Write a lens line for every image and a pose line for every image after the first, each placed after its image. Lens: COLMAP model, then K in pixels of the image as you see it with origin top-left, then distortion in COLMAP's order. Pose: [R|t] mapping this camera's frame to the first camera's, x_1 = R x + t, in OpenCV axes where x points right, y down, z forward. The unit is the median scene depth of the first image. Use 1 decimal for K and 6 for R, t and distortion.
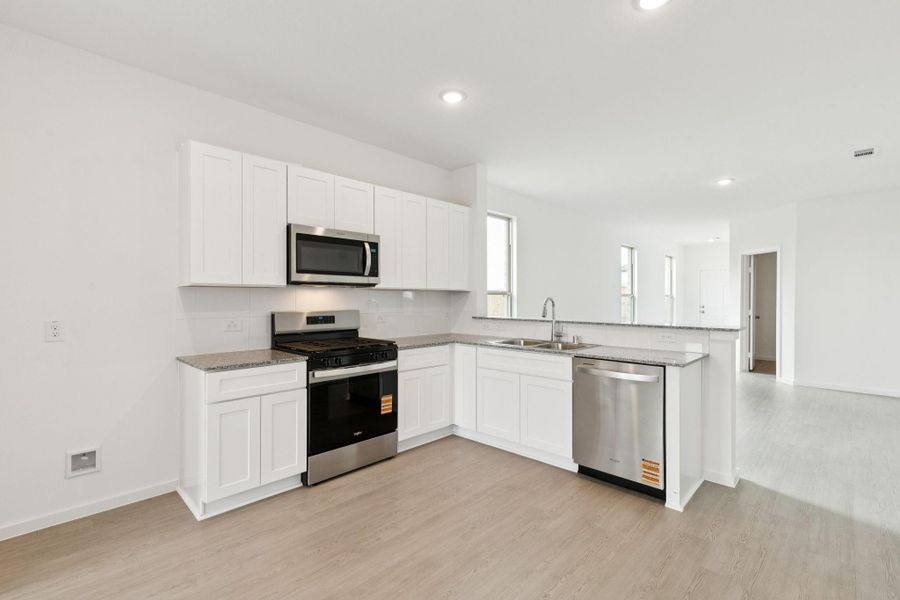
lens RADIAL K [[406.8, 0, 451.6], [0, 406.8, 299.4], [0, 0, 1]] dist [-0.000651, -0.000155]
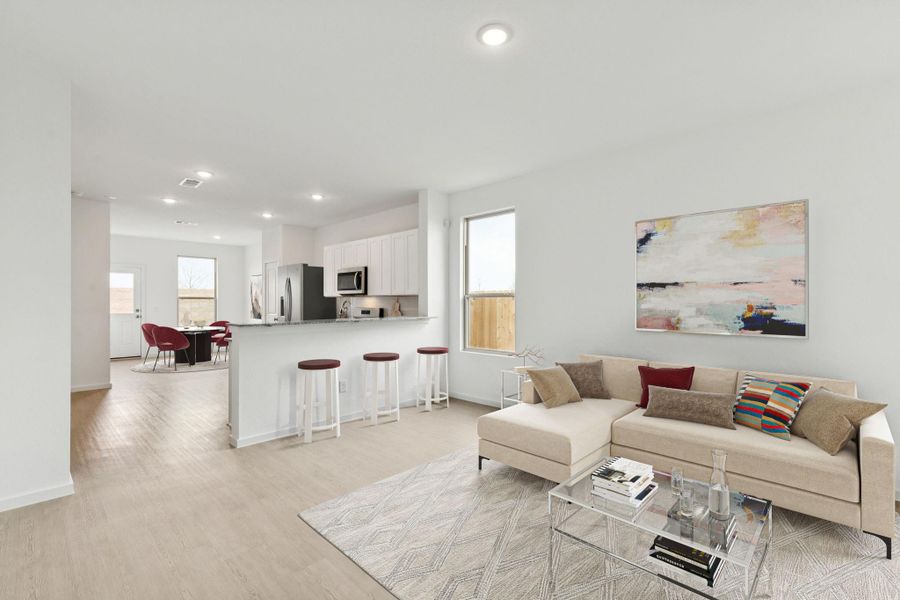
lens RADIAL K [[405.9, 0, 428.2], [0, 405.9, 299.4], [0, 0, 1]] dist [0.000088, 0.000025]
pose [[-0.030510, -0.009001, -0.999494, 1.754769], [-0.005807, 0.999944, -0.008827, 0.004328], [0.999518, 0.005535, -0.030561, 1.441545]]
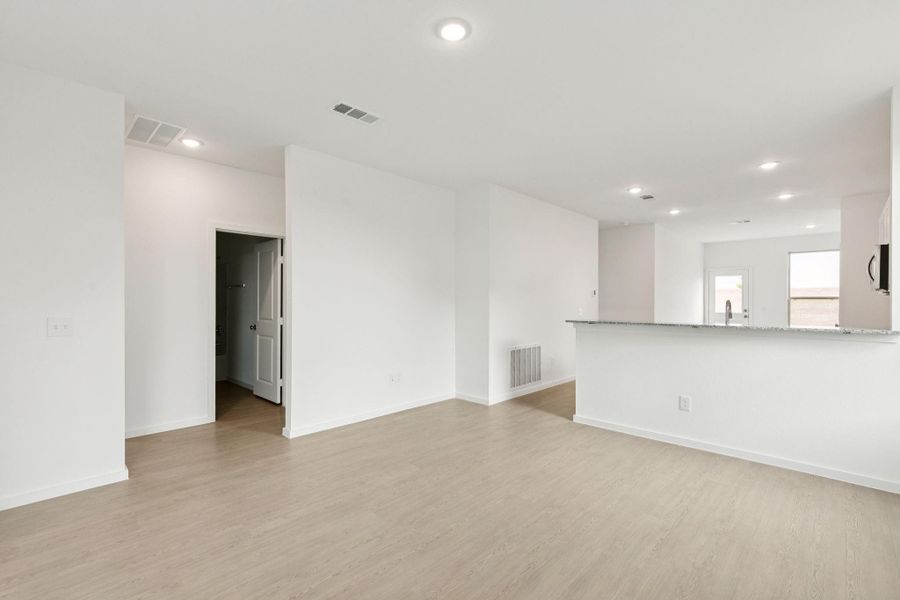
lens RADIAL K [[384.2, 0, 449.5], [0, 384.2, 301.4], [0, 0, 1]] dist [-0.040407, 0.000028]
pose [[-0.999982, -0.003726, 0.004746, 1.078301], [-0.003709, 0.999987, 0.003589, -0.000814], [-0.004759, 0.003572, -0.999982, 2.146937]]
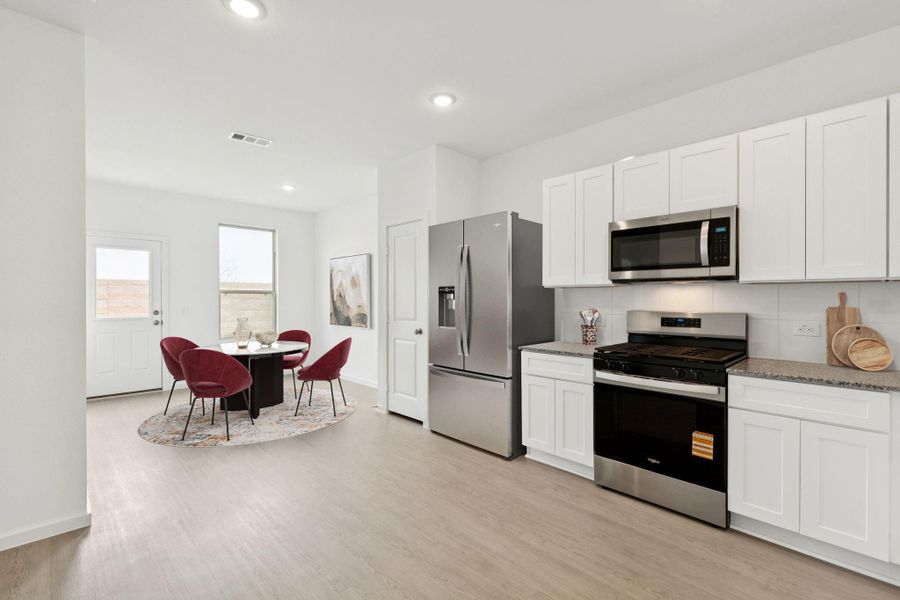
lens RADIAL K [[406.8, 0, 451.6], [0, 406.8, 299.4], [0, 0, 1]] dist [-0.000651, -0.000155]
pose [[-0.039731, 0.005146, -0.999197, 0.573408], [-0.002330, 0.999984, 0.005242, -0.000608], [0.999208, 0.002536, -0.039718, 0.589830]]
